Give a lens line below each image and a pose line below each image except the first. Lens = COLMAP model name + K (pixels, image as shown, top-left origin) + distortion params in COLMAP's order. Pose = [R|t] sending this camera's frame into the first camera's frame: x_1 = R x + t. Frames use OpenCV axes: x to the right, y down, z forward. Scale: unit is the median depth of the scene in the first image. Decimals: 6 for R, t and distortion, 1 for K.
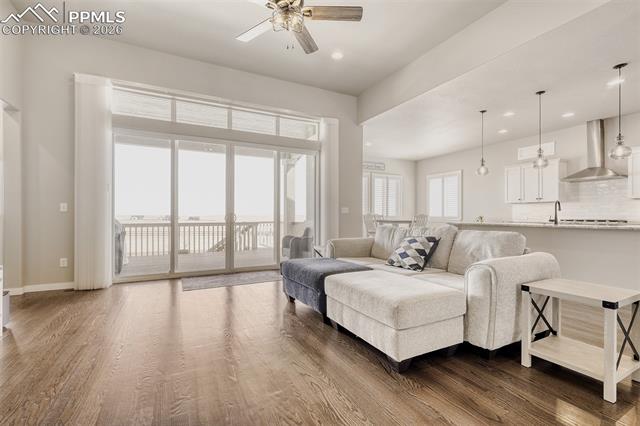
lens RADIAL K [[286.1, 0, 321.1], [0, 286.1, 215.3], [0, 0, 1]] dist [-0.000471, 0.001454]
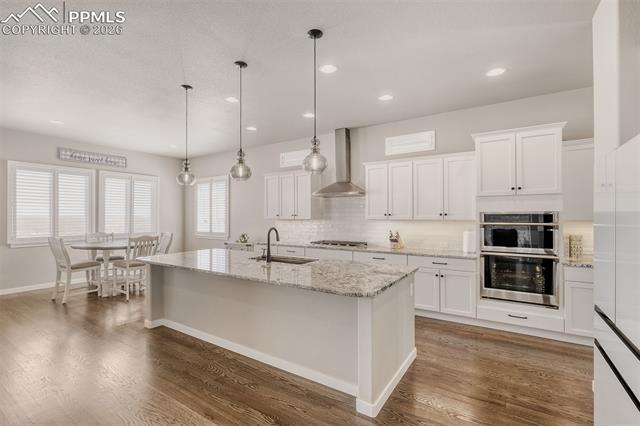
lens RADIAL K [[286.1, 0, 322.0], [0, 286.1, 214.5], [0, 0, 1]] dist [-0.000471, 0.001454]
pose [[0.879604, 0.002854, 0.475699, 0.447158], [0.000108, 0.999981, -0.006201, -0.056621], [-0.475707, 0.005506, 0.879586, 0.233725]]
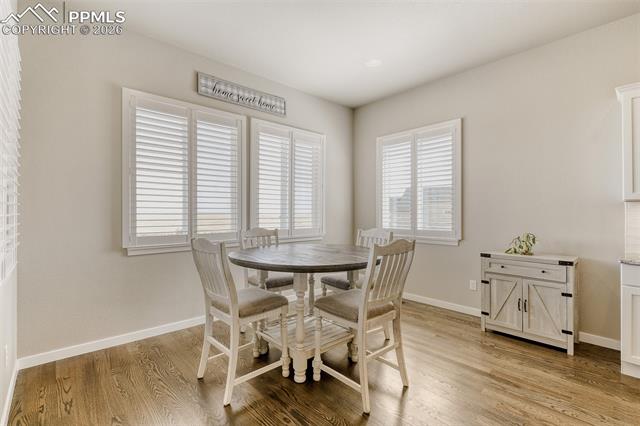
lens RADIAL K [[294.5, 0, 306.2], [0, 294.5, 210.6], [0, 0, 1]] dist [-0.004170, -0.000742]
pose [[0.980534, 0.003499, 0.196317, 0.244784], [-0.003289, 0.999994, -0.001395, -0.034369], [-0.196320, 0.000722, 0.980540, 0.847383]]
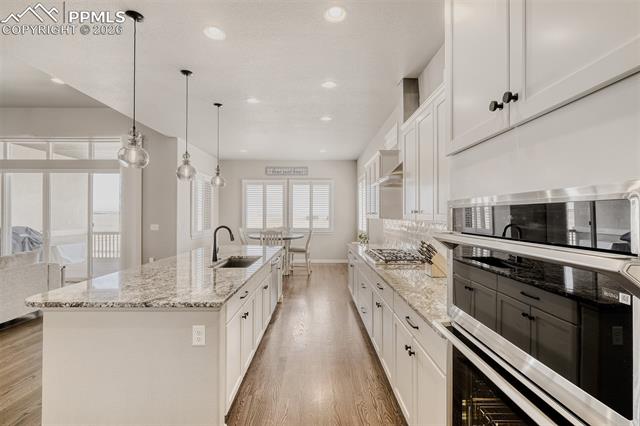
lens RADIAL K [[286.1, 0, 316.4], [0, 286.1, 214.9], [0, 0, 1]] dist [-0.000471, 0.001454]
pose [[0.877573, 0.008023, -0.479375, 0.956199], [-0.007903, 0.999966, 0.002267, -0.056834], [0.479377, 0.001799, 0.877607, 0.362255]]
